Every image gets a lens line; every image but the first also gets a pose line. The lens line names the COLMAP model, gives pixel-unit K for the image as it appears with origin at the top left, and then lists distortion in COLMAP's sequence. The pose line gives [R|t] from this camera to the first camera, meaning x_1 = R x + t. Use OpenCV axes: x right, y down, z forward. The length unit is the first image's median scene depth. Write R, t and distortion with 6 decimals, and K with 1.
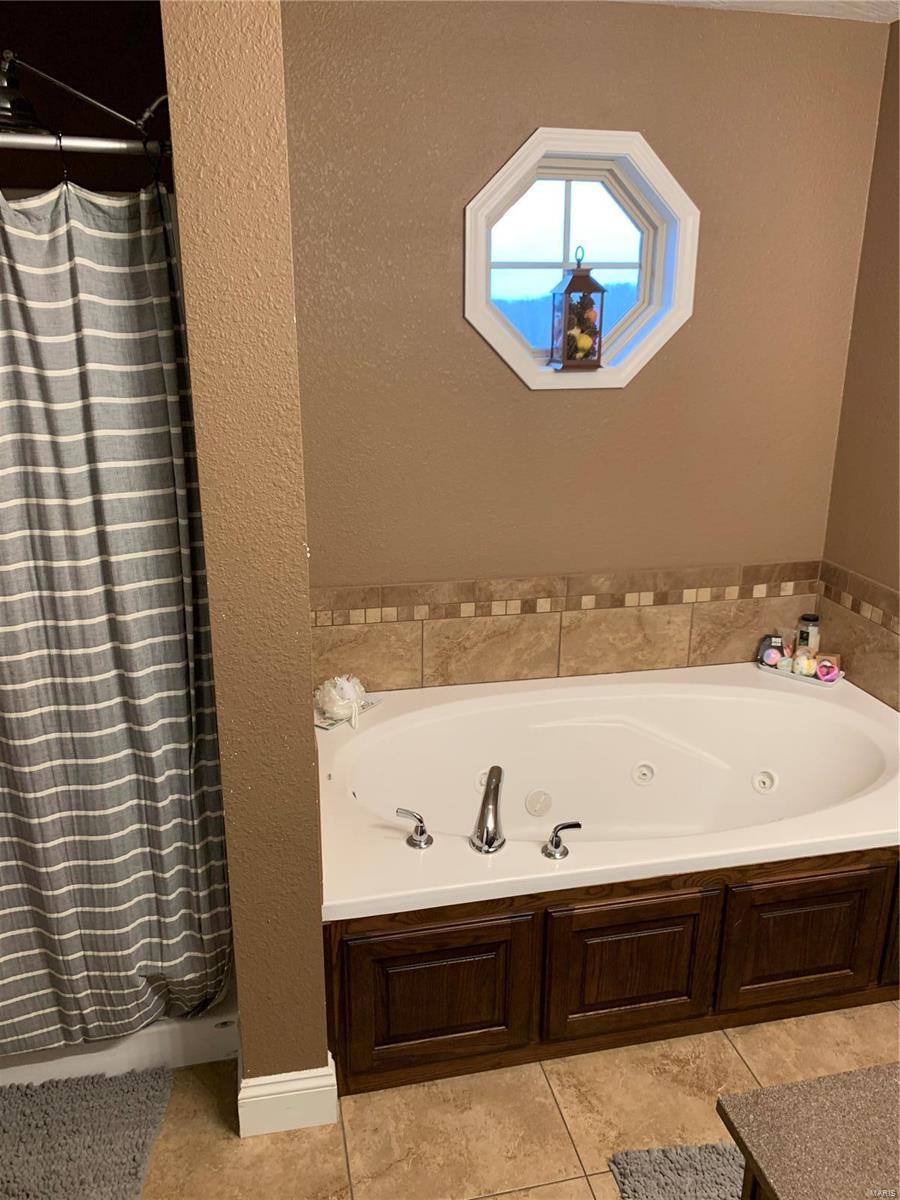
lens RADIAL K [[917.7, 0, 453.7], [0, 917.7, 597.0], [0, 0, 1]] dist [0.053909, -0.076983]
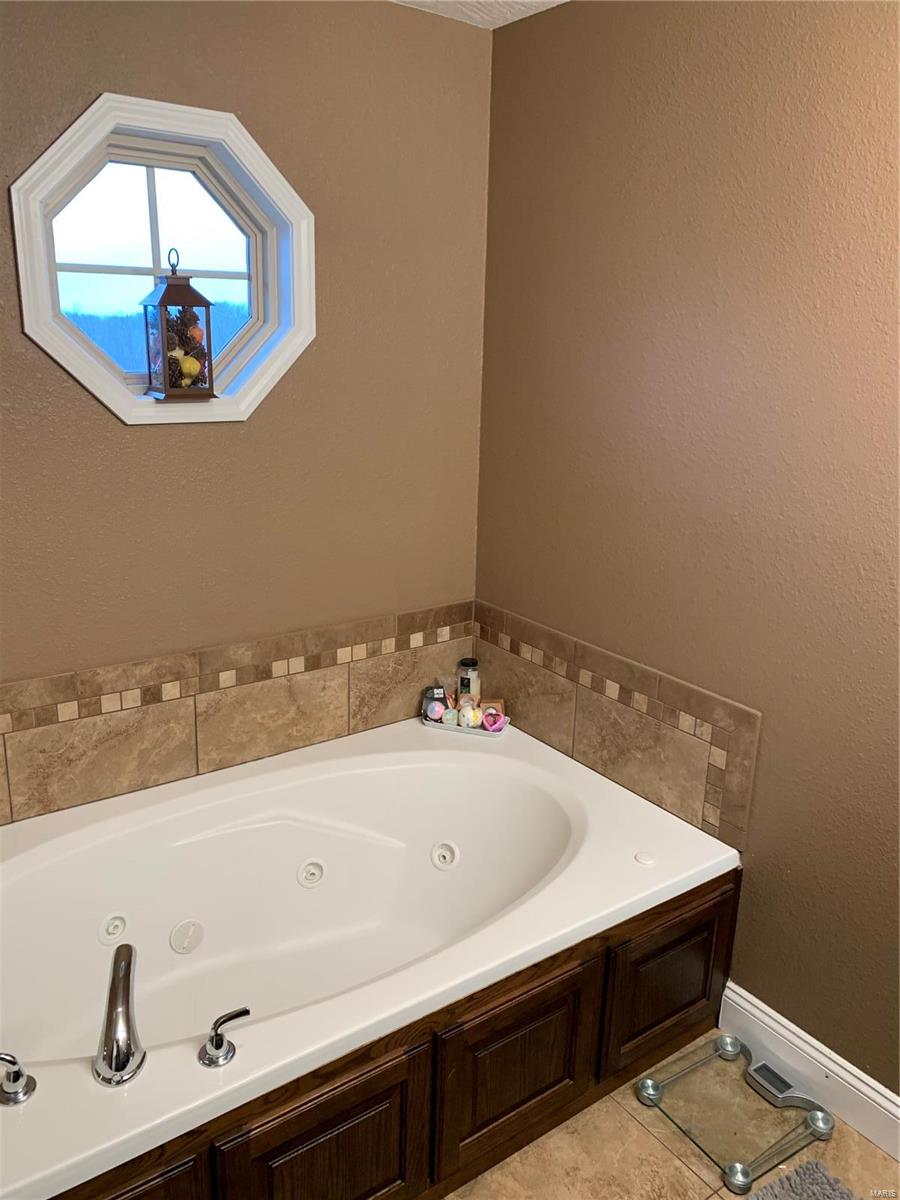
lens RADIAL K [[917.7, 0, 453.7], [0, 917.7, 597.0], [0, 0, 1]] dist [0.053909, -0.076983]
pose [[0.918658, -0.089616, 0.384755, 0.022153], [0.097704, 0.995214, -0.001480, -0.047454], [-0.382781, 0.038952, 0.923018, 0.159602]]
